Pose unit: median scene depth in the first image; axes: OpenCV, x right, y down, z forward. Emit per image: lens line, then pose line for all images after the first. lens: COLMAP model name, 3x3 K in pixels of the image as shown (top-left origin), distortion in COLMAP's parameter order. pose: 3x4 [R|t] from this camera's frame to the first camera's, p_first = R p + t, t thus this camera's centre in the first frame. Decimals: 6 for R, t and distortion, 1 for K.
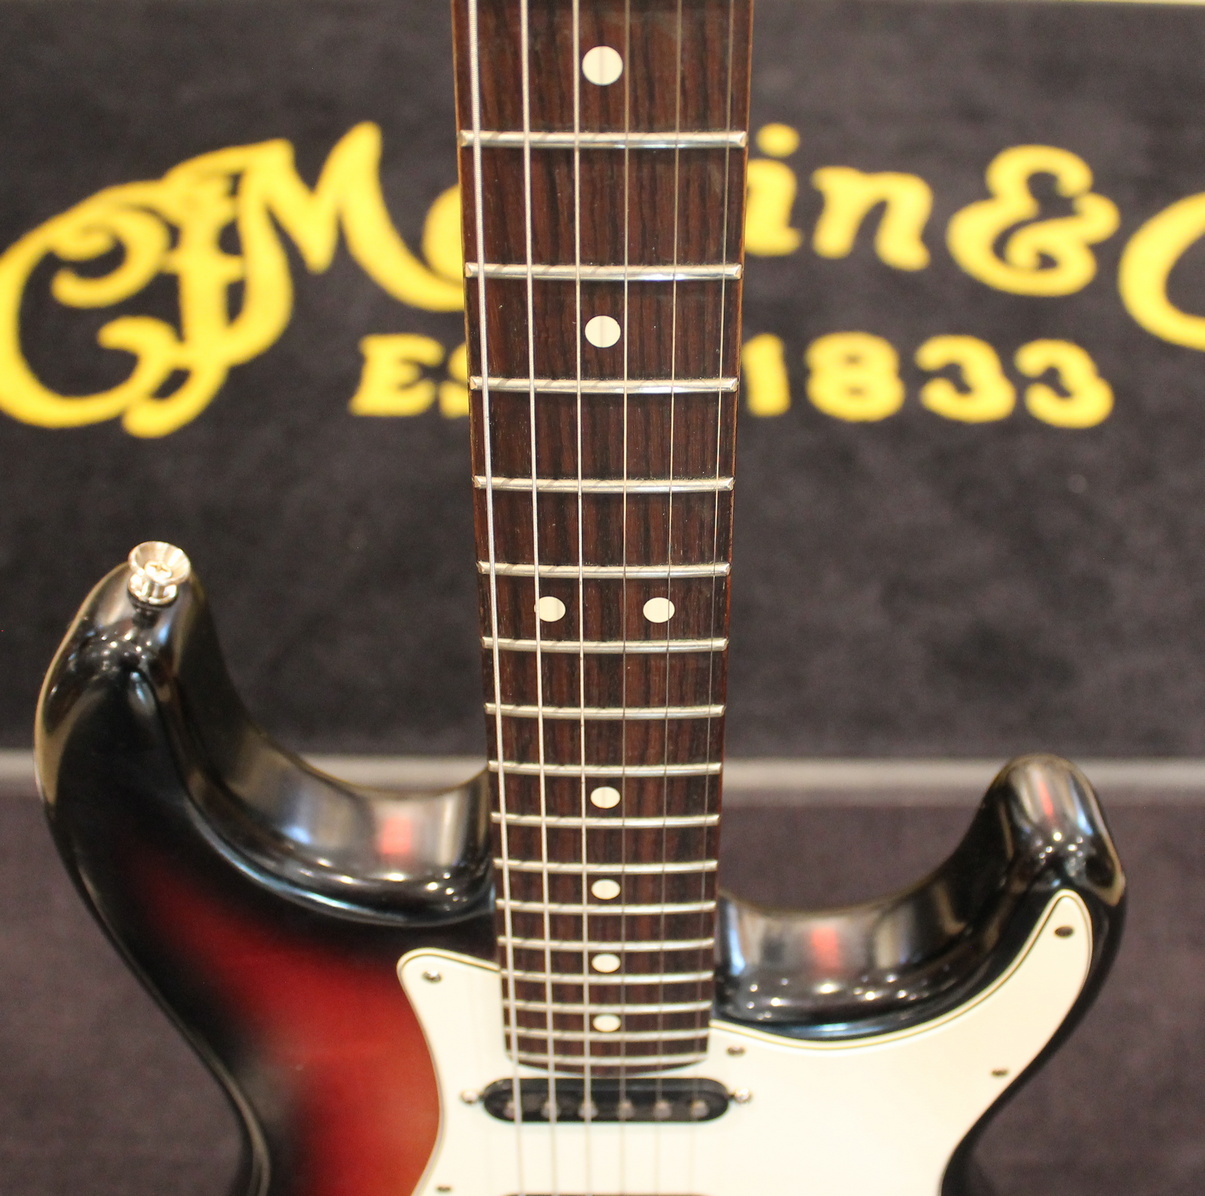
lens RADIAL K [[1527.2, 0, 624.4], [0, 1527.2, 593.6], [0, 0, 1]] dist [-0.153176, 0.021631]
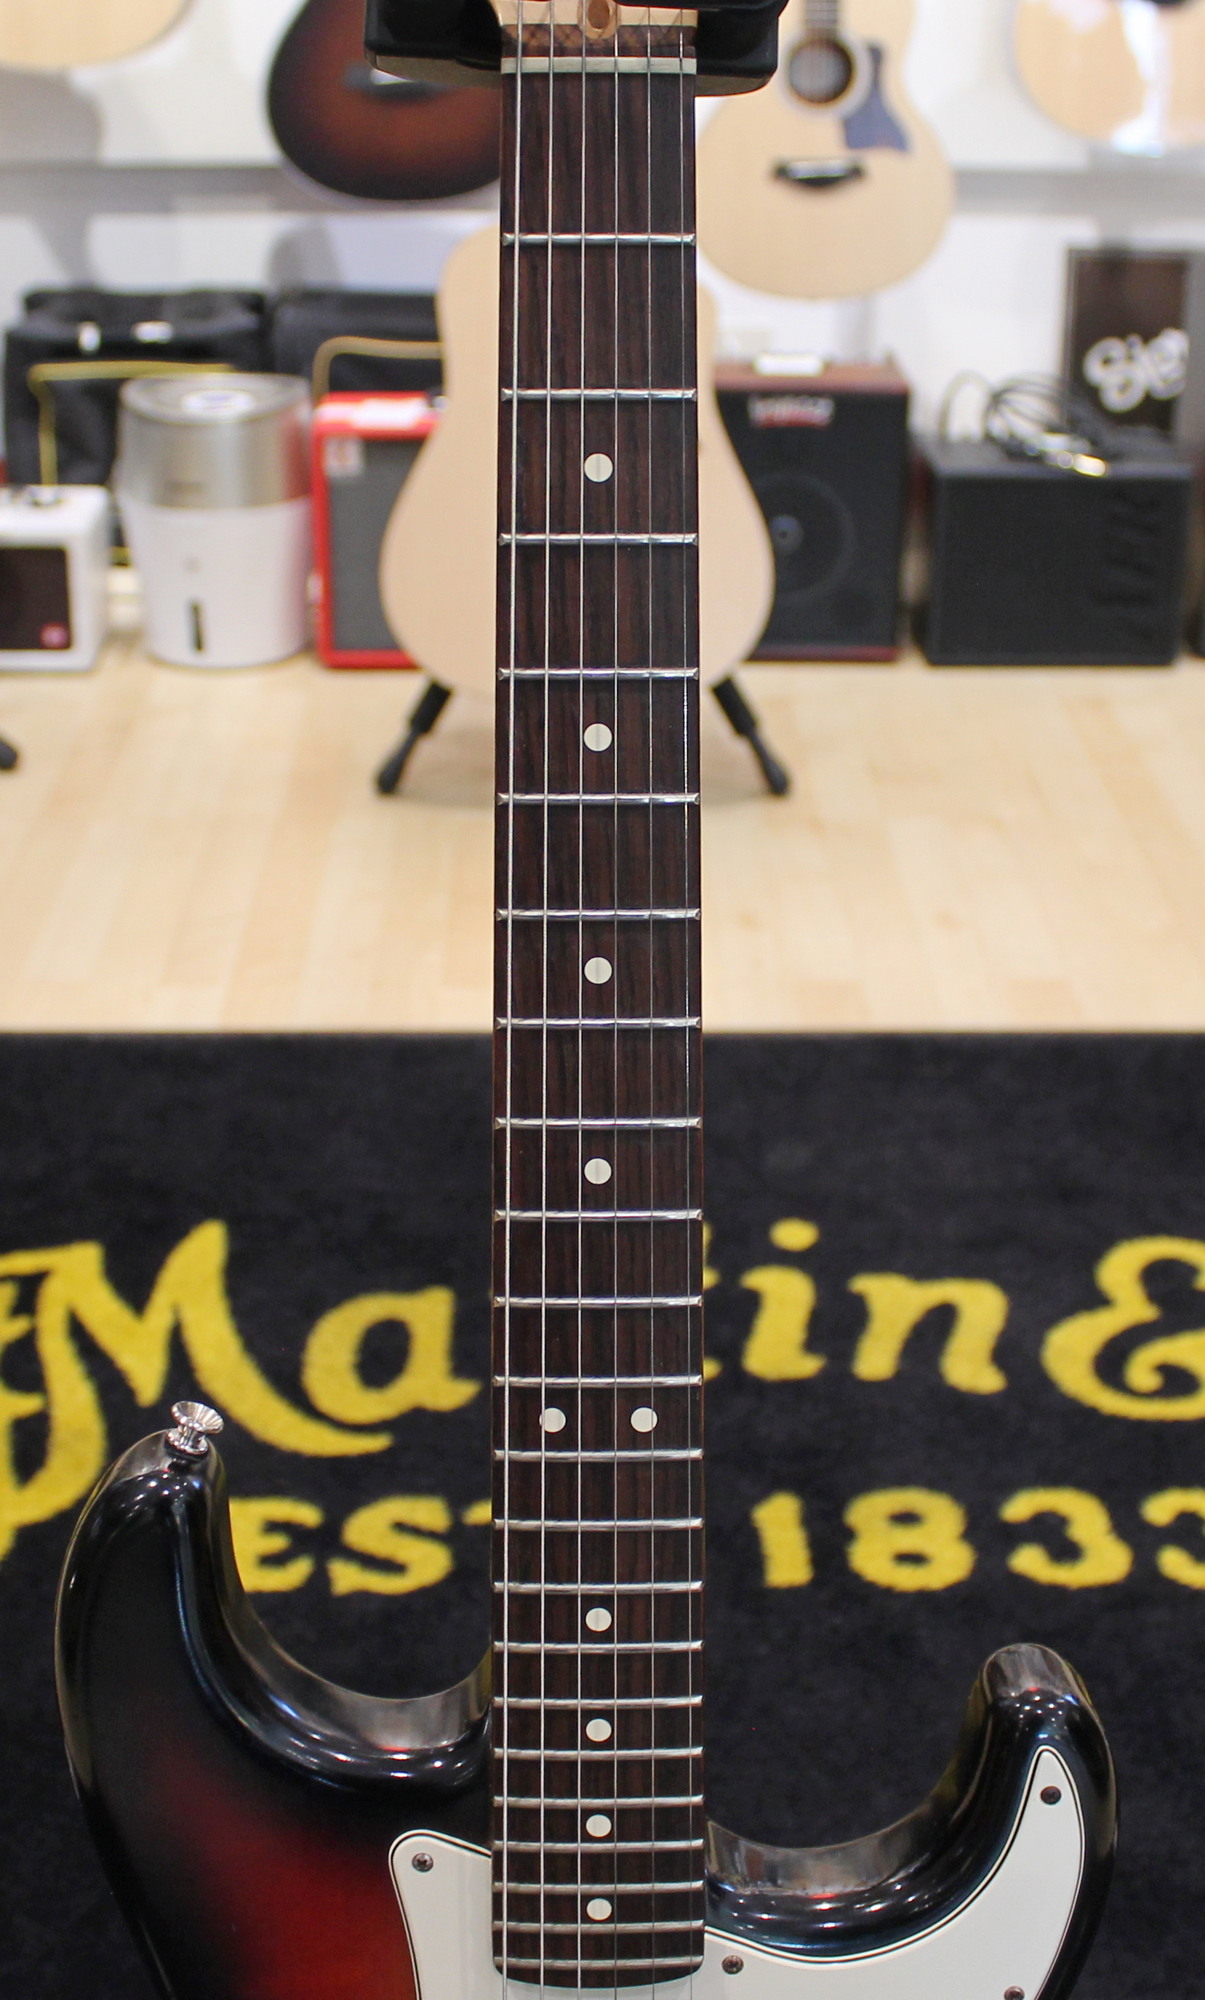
lens RADIAL K [[2573.1, 0, 580.9], [0, 2573.1, 1045.3], [0, 0, 1]] dist [-0.032537, 0.013360]
pose [[0.999932, -0.009321, 0.006957, -0.032874], [0.011281, 0.922824, -0.385056, 0.442971], [-0.002831, 0.385108, 0.922867, -0.834633]]
